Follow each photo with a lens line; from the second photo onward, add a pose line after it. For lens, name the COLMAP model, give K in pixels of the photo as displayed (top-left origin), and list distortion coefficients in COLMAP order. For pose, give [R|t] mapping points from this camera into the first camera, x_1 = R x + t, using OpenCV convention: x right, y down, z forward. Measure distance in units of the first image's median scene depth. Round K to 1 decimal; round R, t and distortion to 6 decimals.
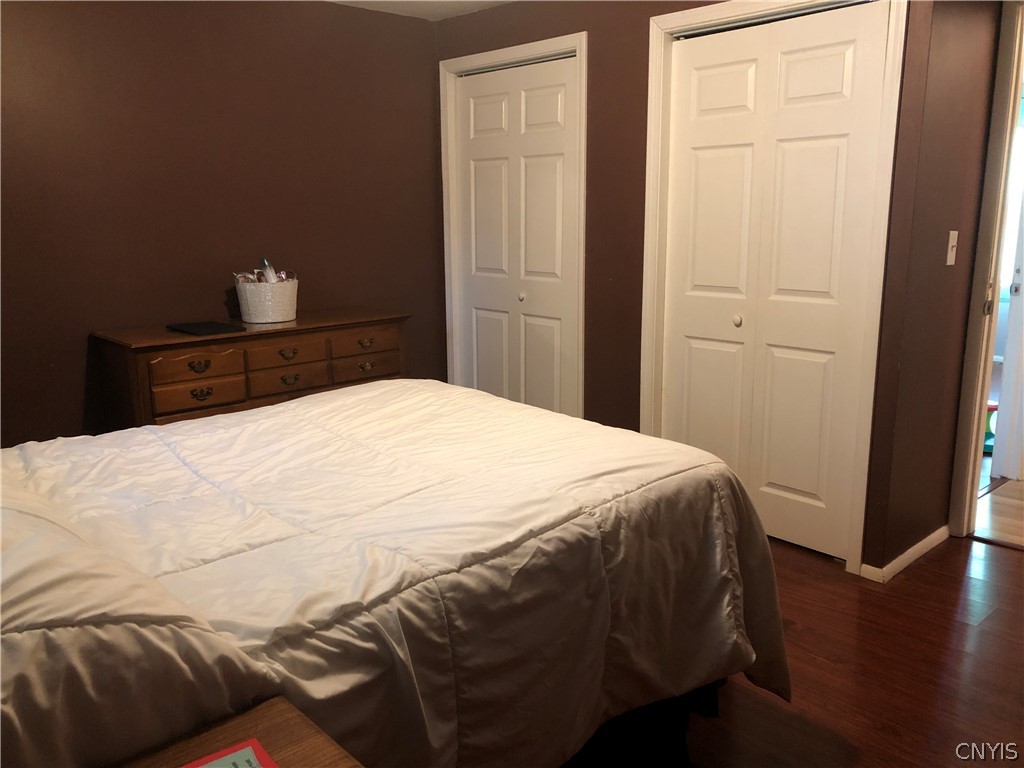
lens RADIAL K [[838.3, 0, 511.1], [0, 838.3, 382.9], [0, 0, 1]] dist [0.019363, 0.000045]
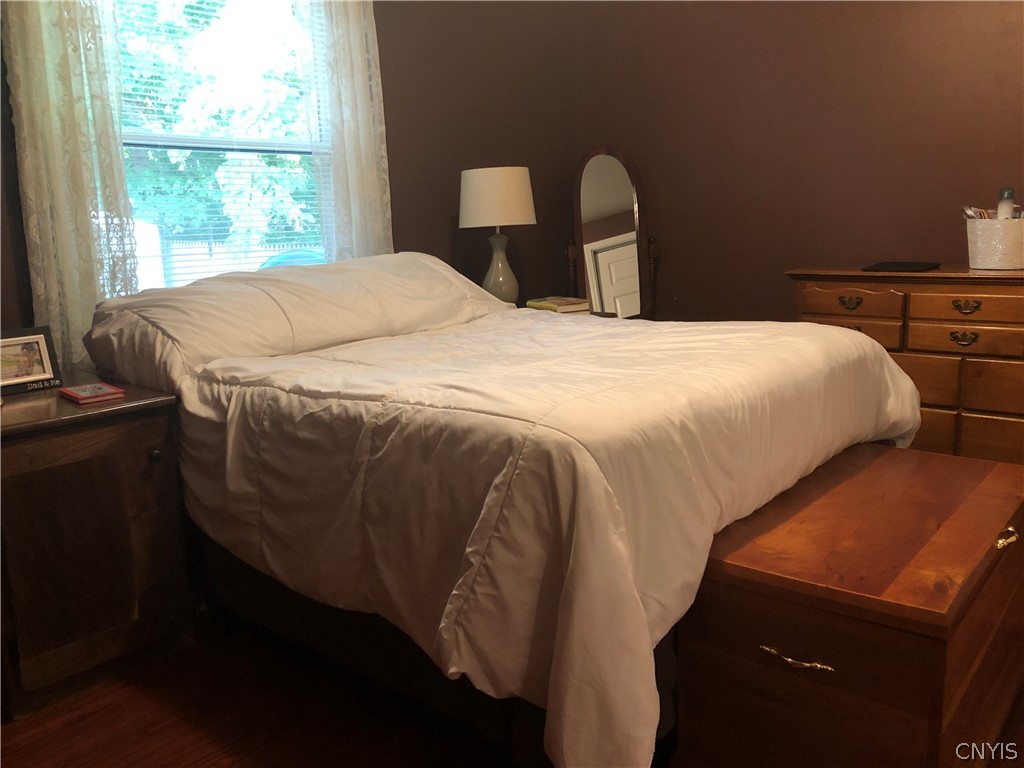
lens RADIAL K [[838.3, 0, 511.3], [0, 838.3, 381.8], [0, 0, 1]] dist [0.019363, 0.000045]
pose [[0.089444, 0.195068, -0.976703, 1.138407], [-0.168441, 0.969471, 0.178198, -0.078670], [0.981645, 0.148578, 0.119570, 1.075956]]
